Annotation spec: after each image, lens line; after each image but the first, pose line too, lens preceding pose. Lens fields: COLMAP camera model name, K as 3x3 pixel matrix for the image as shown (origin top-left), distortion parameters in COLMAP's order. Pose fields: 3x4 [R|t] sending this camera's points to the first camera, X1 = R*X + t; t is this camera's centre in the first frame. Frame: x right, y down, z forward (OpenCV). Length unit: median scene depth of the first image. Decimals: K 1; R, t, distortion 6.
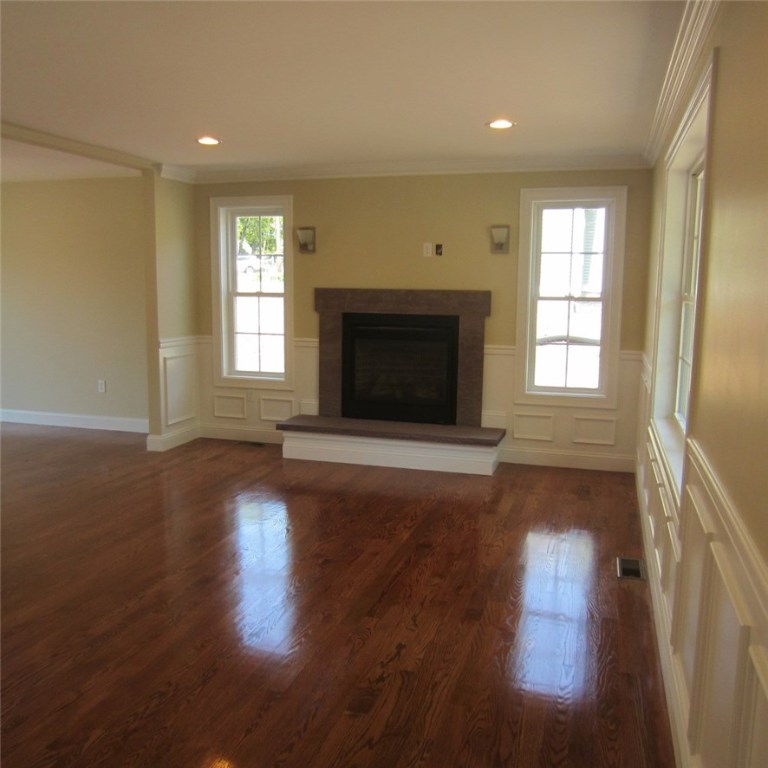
lens RADIAL K [[726.7, 0, 380.0], [0, 726.7, 386.9], [0, 0, 1]] dist [-0.031415, 0.000000]
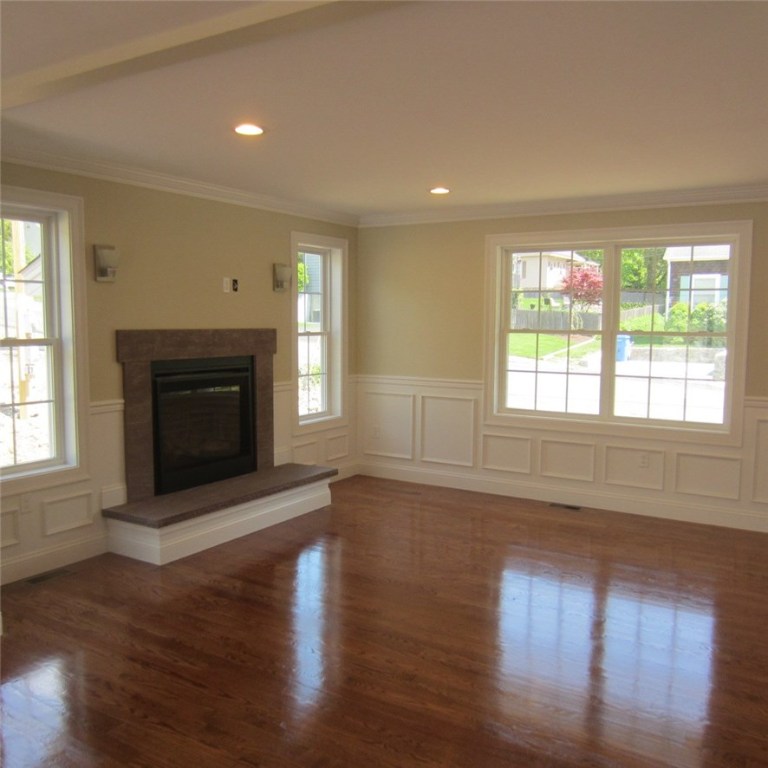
lens RADIAL K [[726.7, 0, 383.1], [0, 726.7, 379.6], [0, 0, 1]] dist [-0.031415, 0.000000]
pose [[0.255222, -0.088033, 0.962866, -0.752264], [0.140685, 0.988630, 0.053098, -0.091675], [-0.956593, 0.121909, 0.264705, 0.581560]]
